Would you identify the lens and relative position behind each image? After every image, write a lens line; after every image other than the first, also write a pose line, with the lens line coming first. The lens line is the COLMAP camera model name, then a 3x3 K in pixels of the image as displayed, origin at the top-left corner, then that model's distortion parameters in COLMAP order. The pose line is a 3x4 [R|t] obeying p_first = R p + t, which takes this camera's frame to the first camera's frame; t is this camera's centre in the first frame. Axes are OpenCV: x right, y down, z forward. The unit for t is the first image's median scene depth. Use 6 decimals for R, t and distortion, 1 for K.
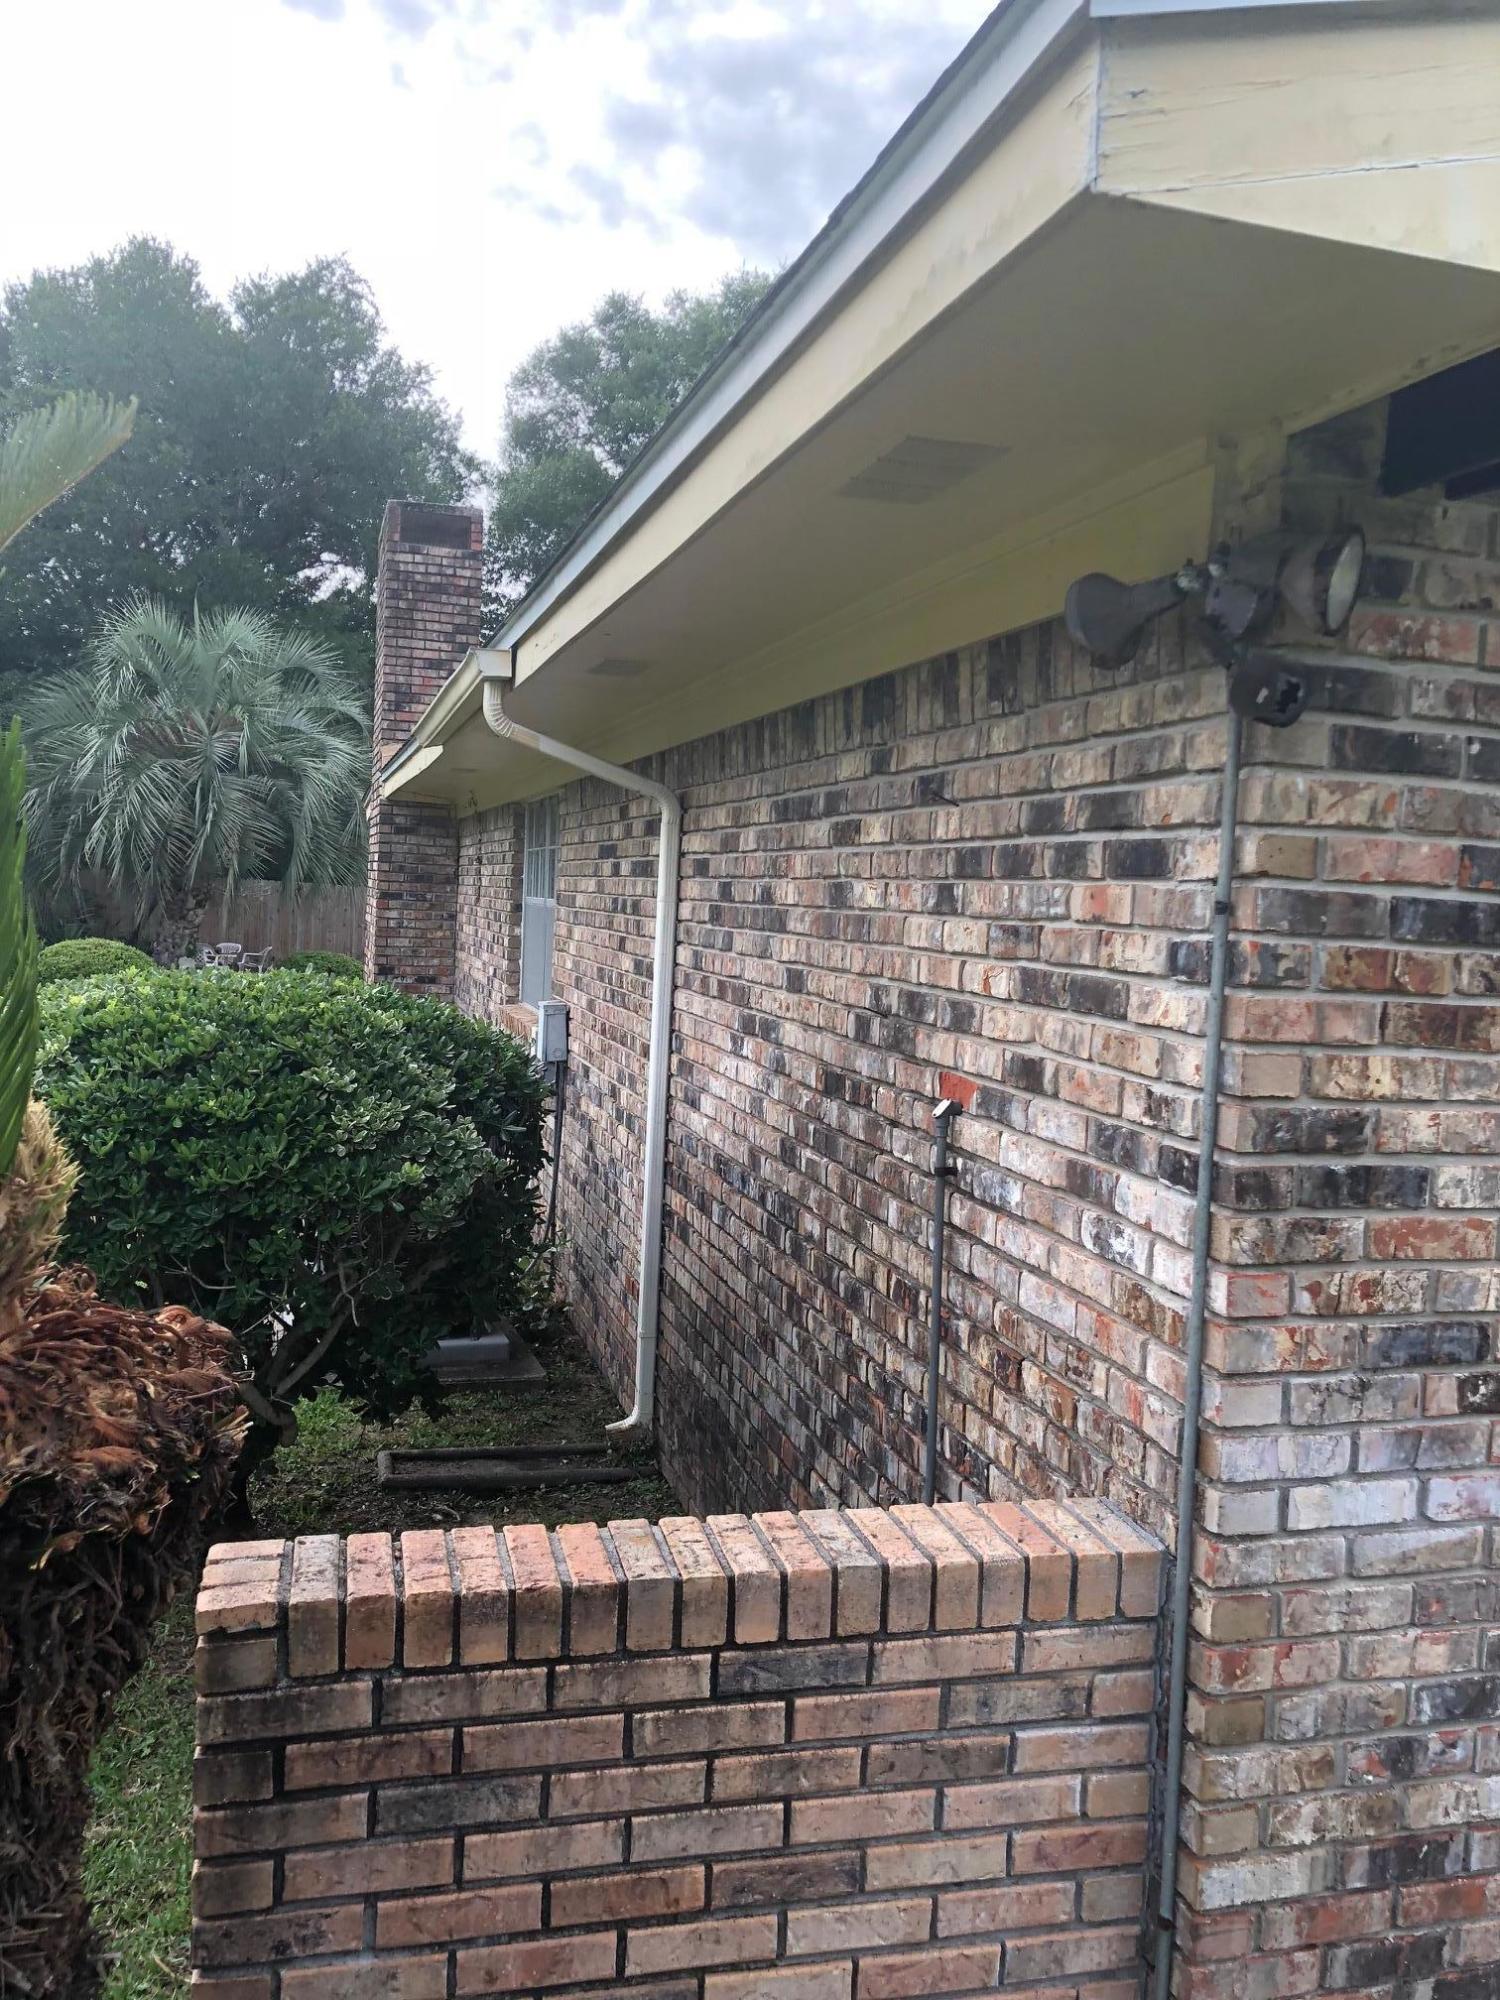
lens RADIAL K [[1630.7, 0, 753.8], [0, 1630.7, 999.9], [0, 0, 1]] dist [0.052315, -0.037667]
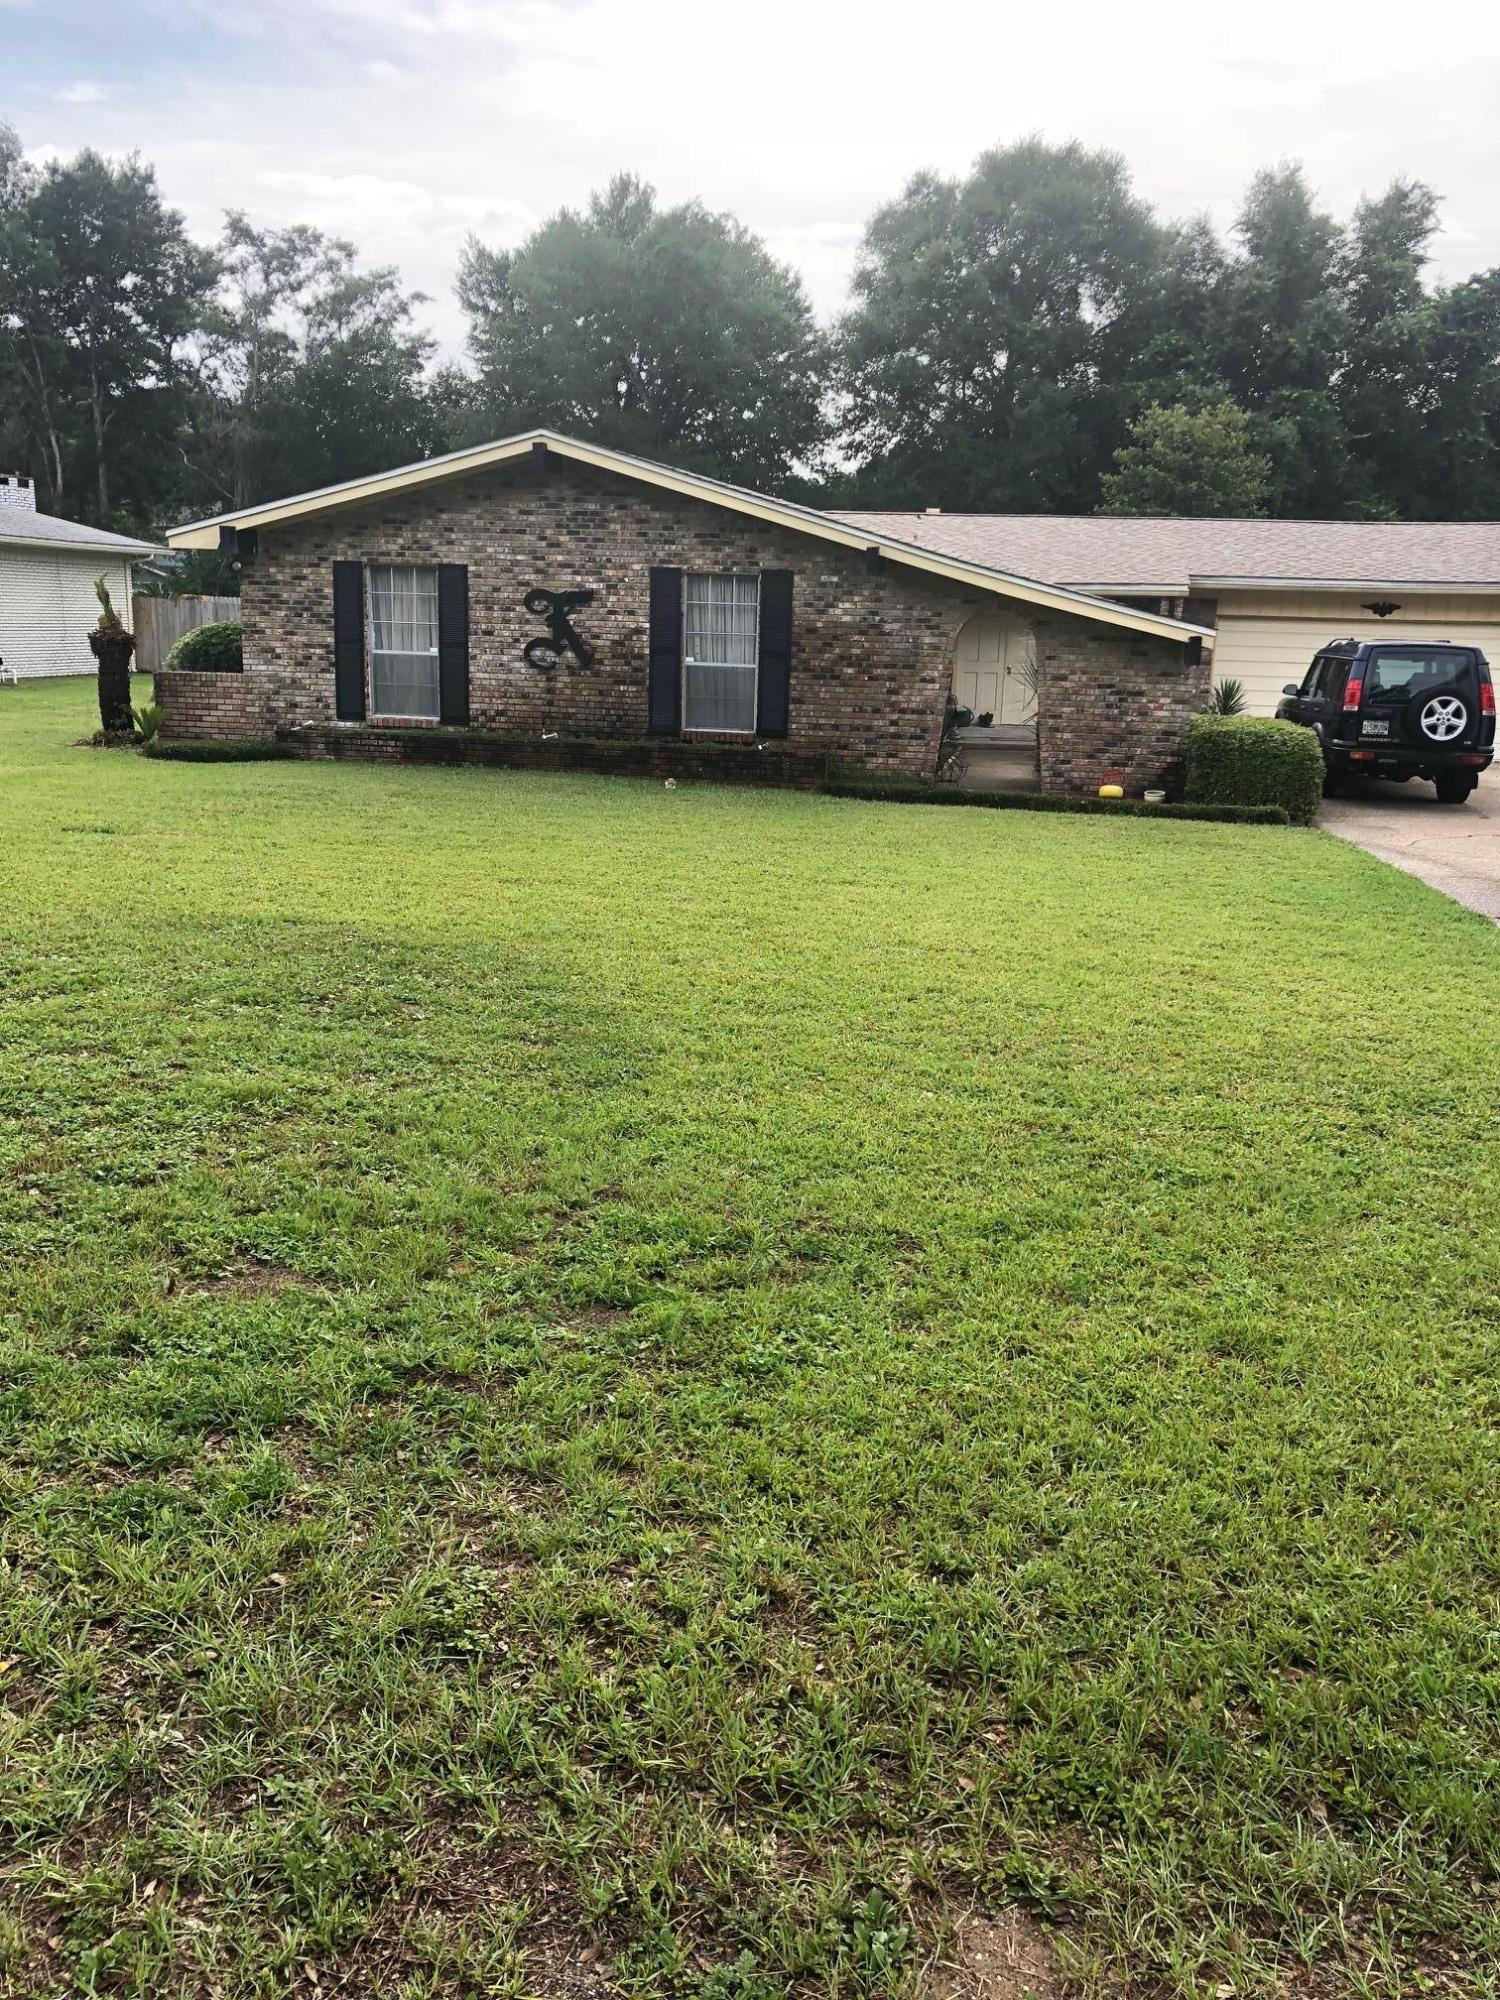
lens RADIAL K [[1630.7, 0, 753.6], [0, 1630.7, 1013.0], [0, 0, 1]] dist [0.052315, -0.037667]
pose [[0.912204, 0.083442, -0.401149, 3.538552], [-0.019671, 0.986834, 0.160537, 0.361972], [0.409263, -0.138551, 0.901835, -3.364282]]
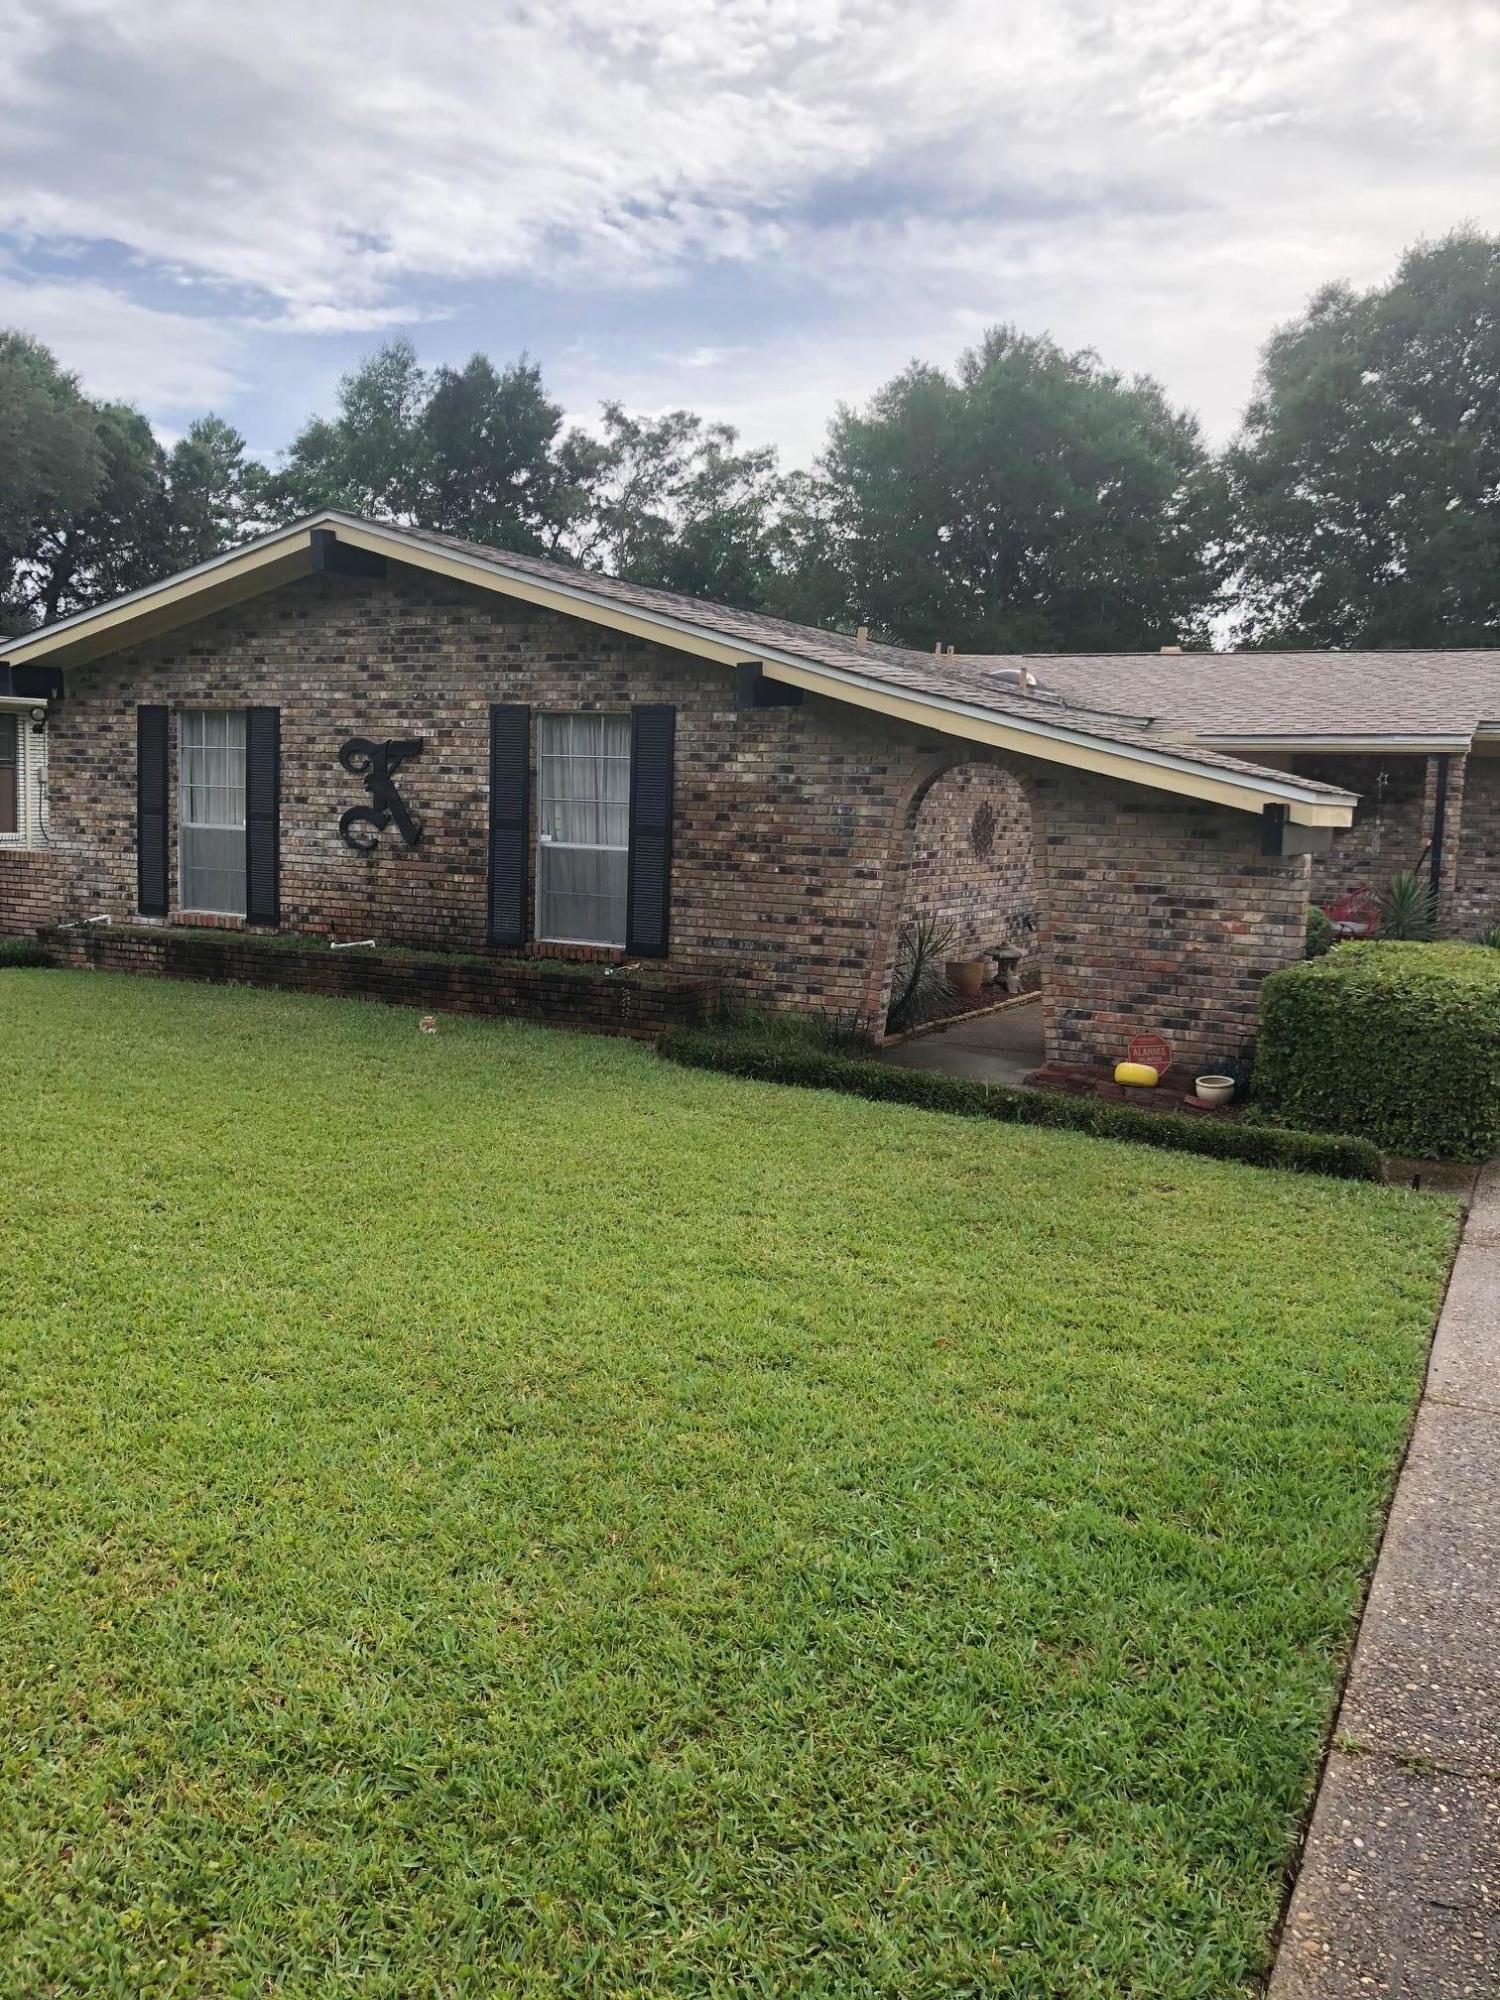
lens RADIAL K [[1630.7, 0, 758.4], [0, 1630.7, 994.2], [0, 0, 1]] dist [0.052315, -0.037667]
pose [[0.739361, 0.066132, -0.670054, 3.830106], [-0.044904, 0.997792, 0.048931, 0.246284], [0.671811, -0.006090, 0.740698, -1.151022]]
